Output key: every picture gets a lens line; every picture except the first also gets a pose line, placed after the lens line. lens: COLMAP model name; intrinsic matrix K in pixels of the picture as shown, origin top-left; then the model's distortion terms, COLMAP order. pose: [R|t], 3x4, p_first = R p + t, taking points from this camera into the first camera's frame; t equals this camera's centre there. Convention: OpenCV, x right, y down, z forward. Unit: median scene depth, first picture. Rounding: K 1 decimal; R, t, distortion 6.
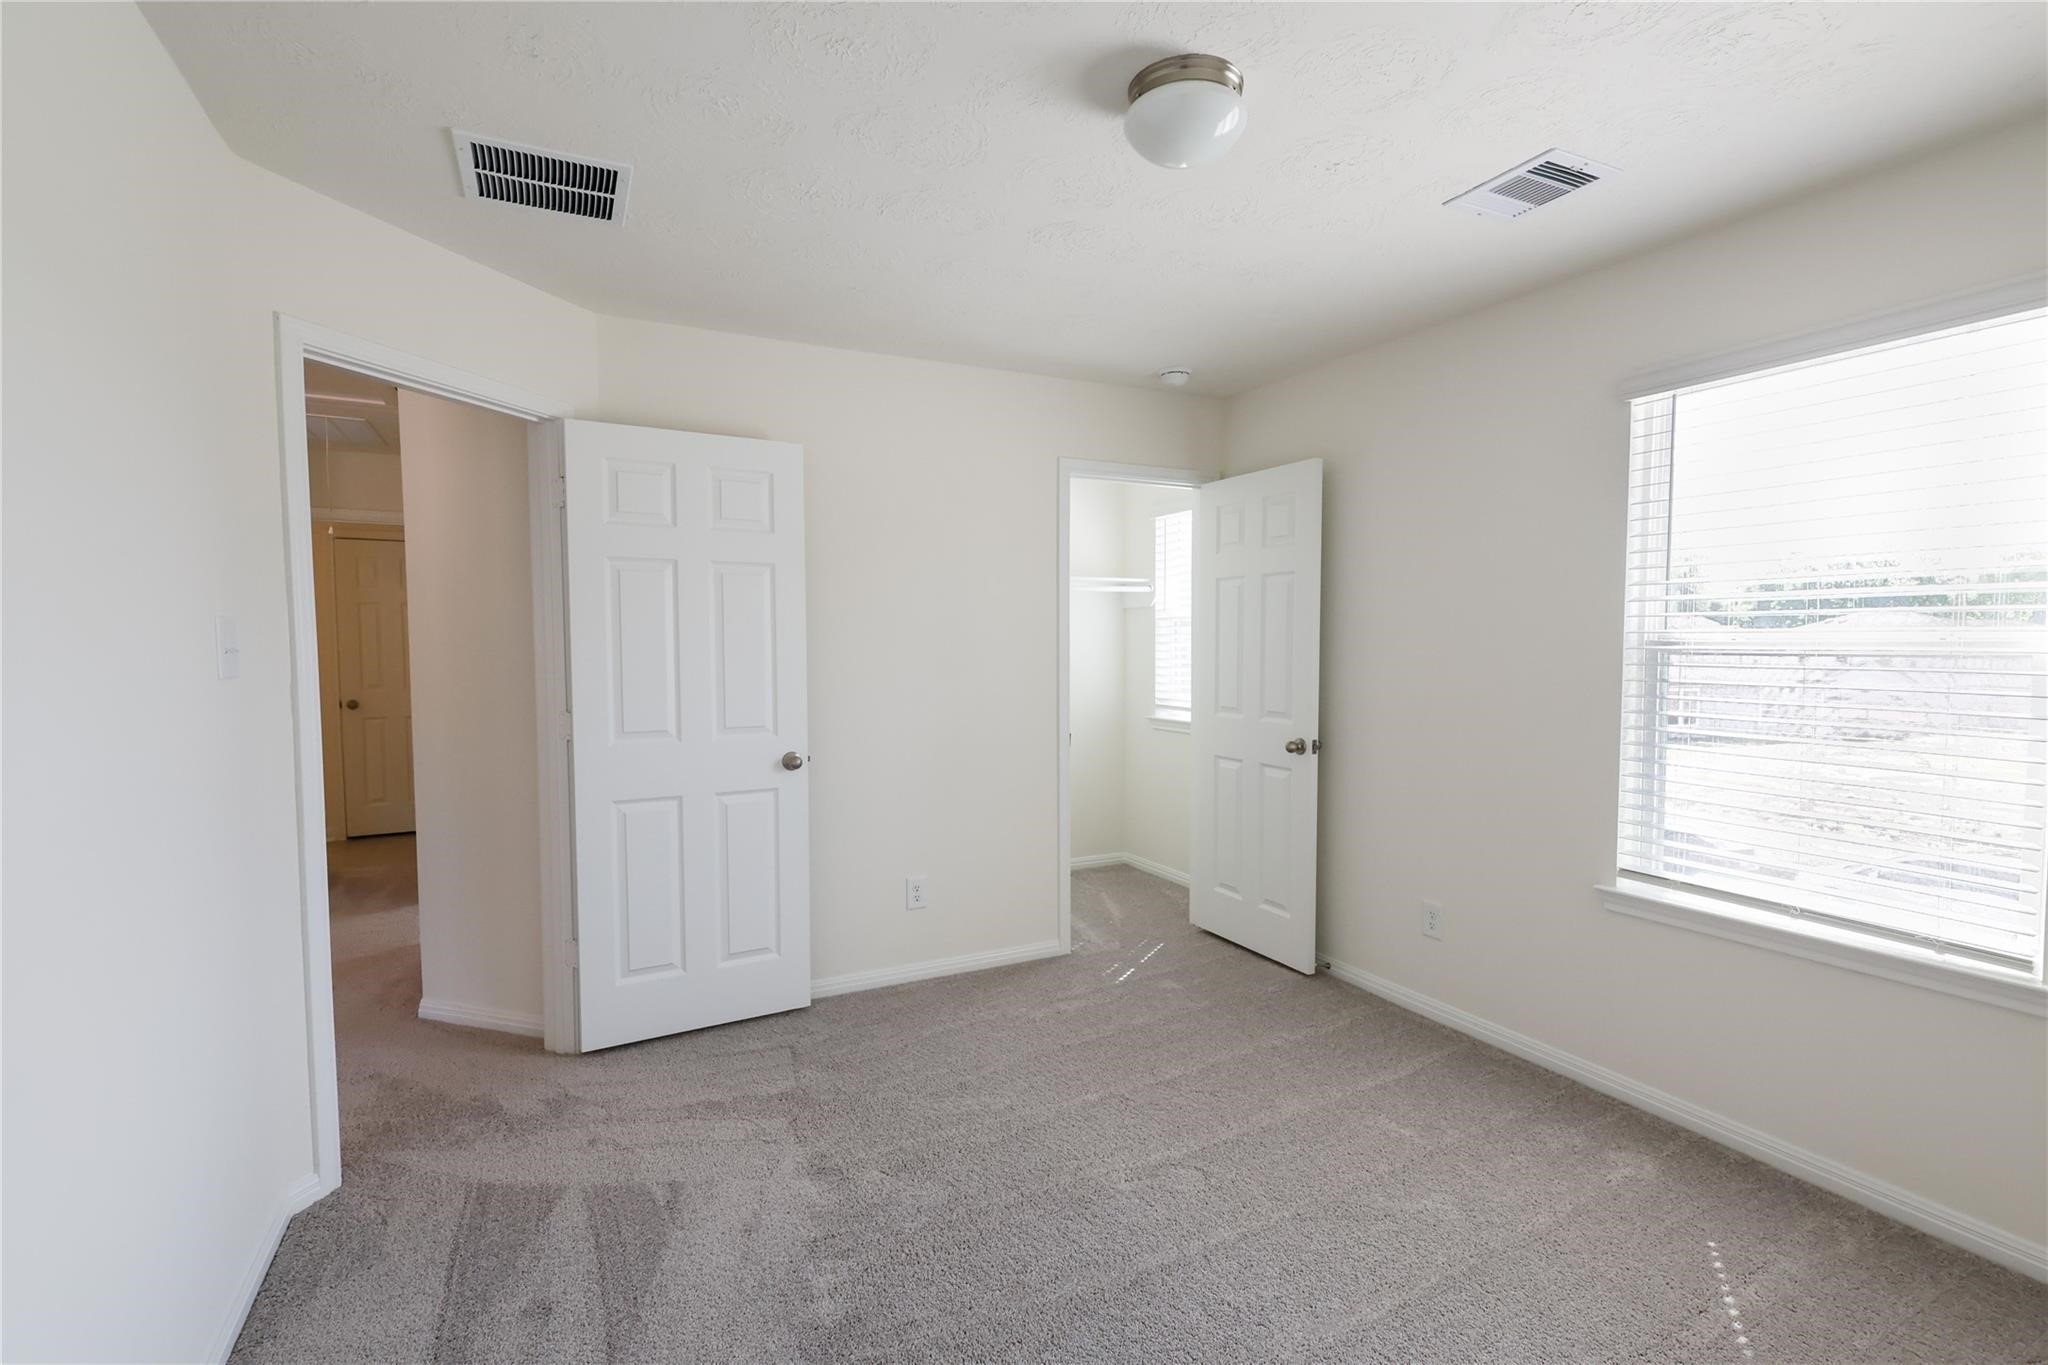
lens RADIAL K [[945.1, 0, 1027.8], [0, 945.1, 690.0], [0, 0, 1]] dist [0.001744, 0.000481]
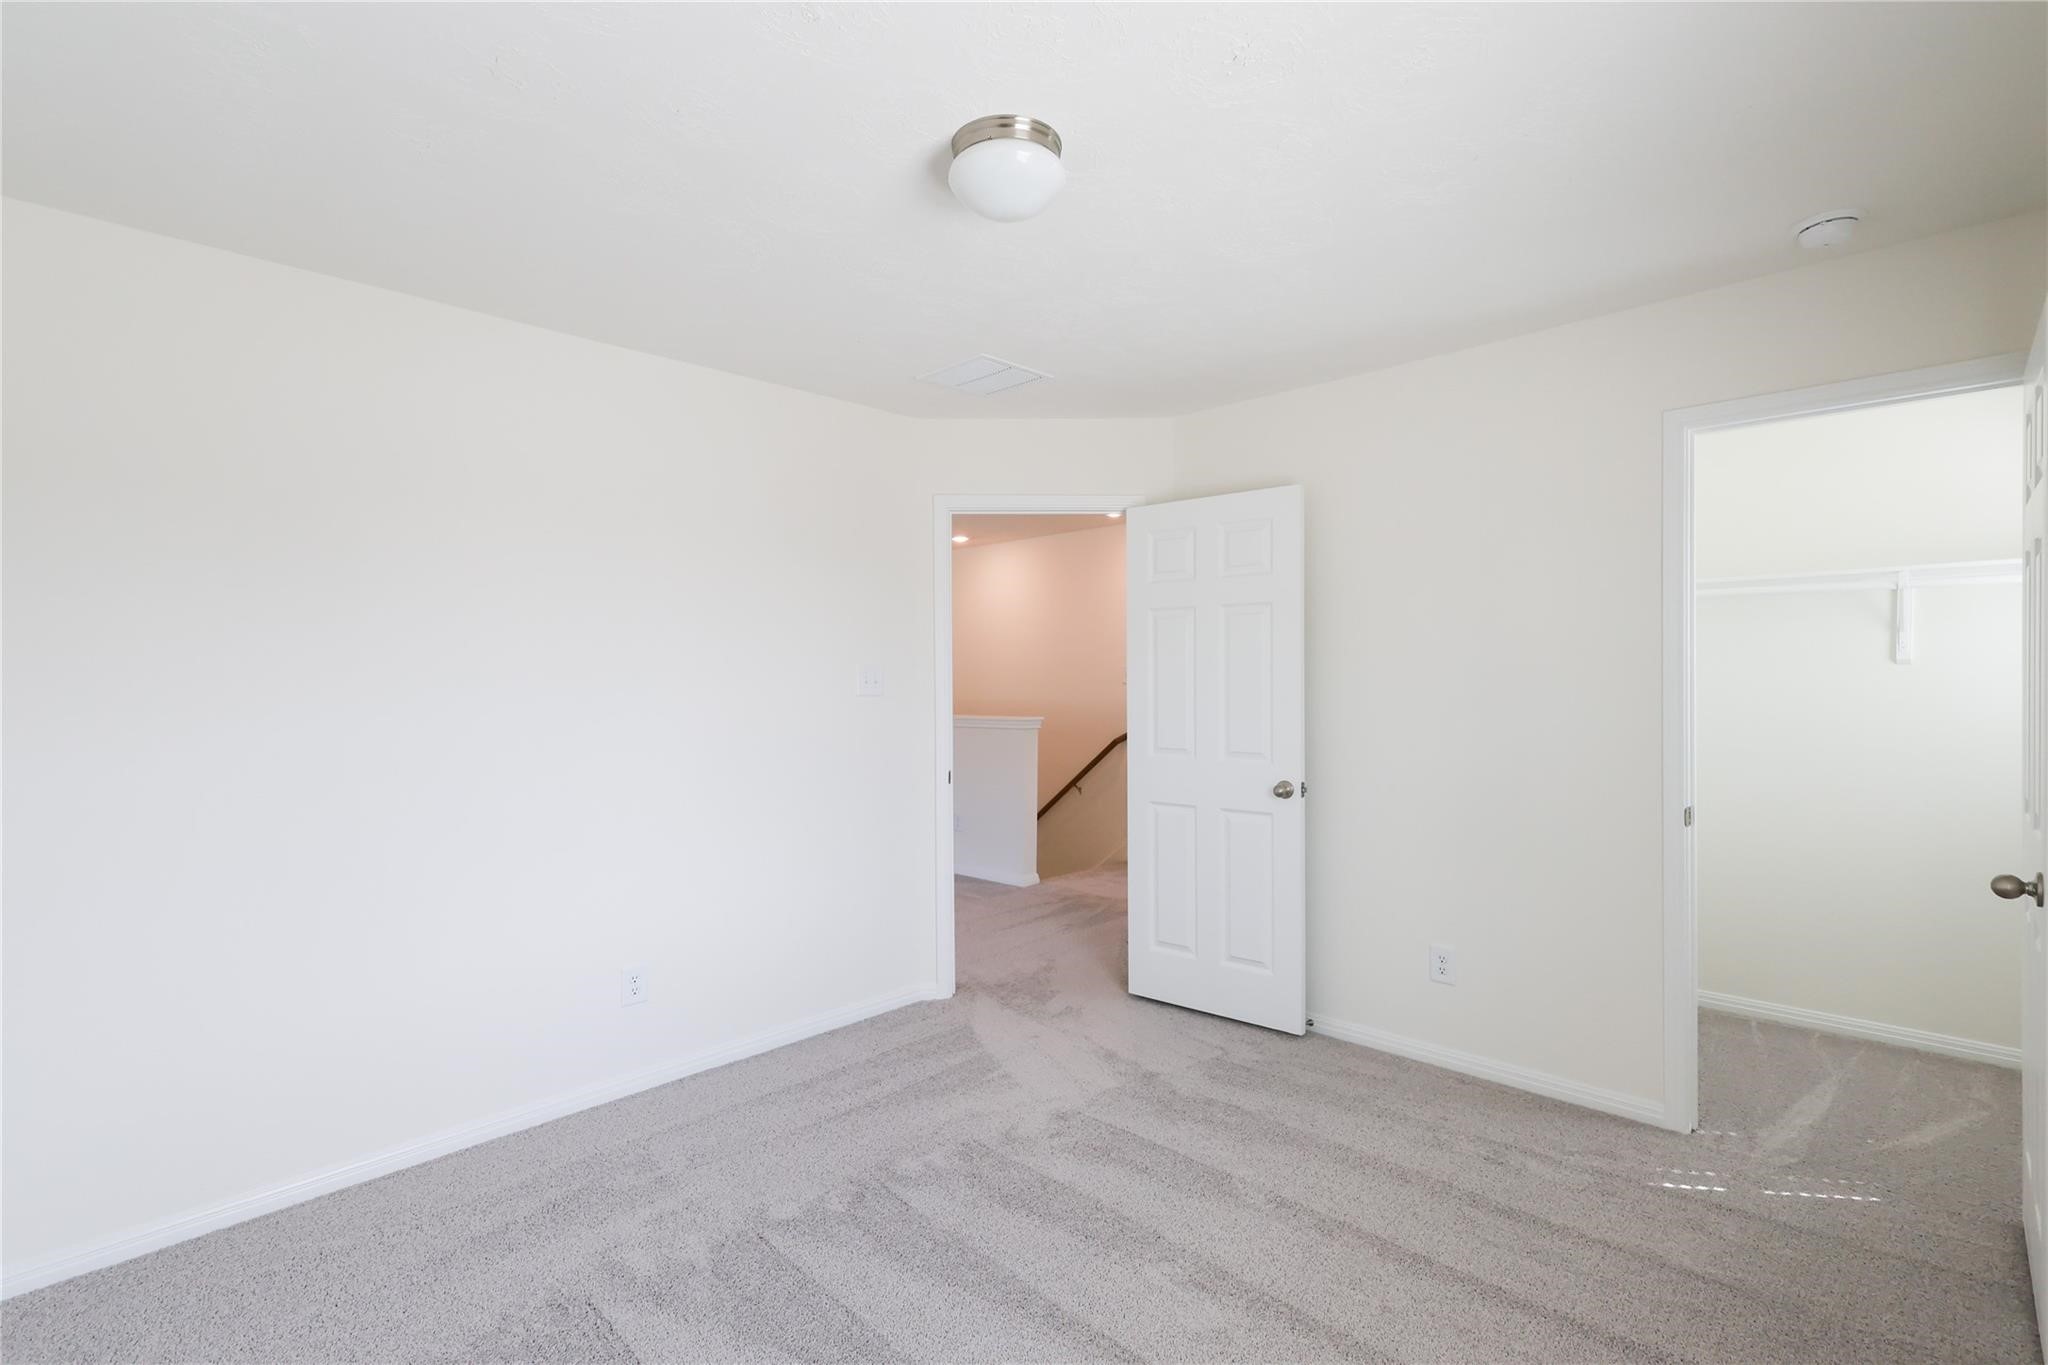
lens RADIAL K [[945.1, 0, 1027.8], [0, 945.1, 690.0], [0, 0, 1]] dist [0.001744, 0.000481]
pose [[0.323441, 0.008471, -0.946210, 0.640583], [-0.043913, 0.999017, -0.006067, -0.015031], [0.945229, 0.043513, 0.323495, 0.393740]]
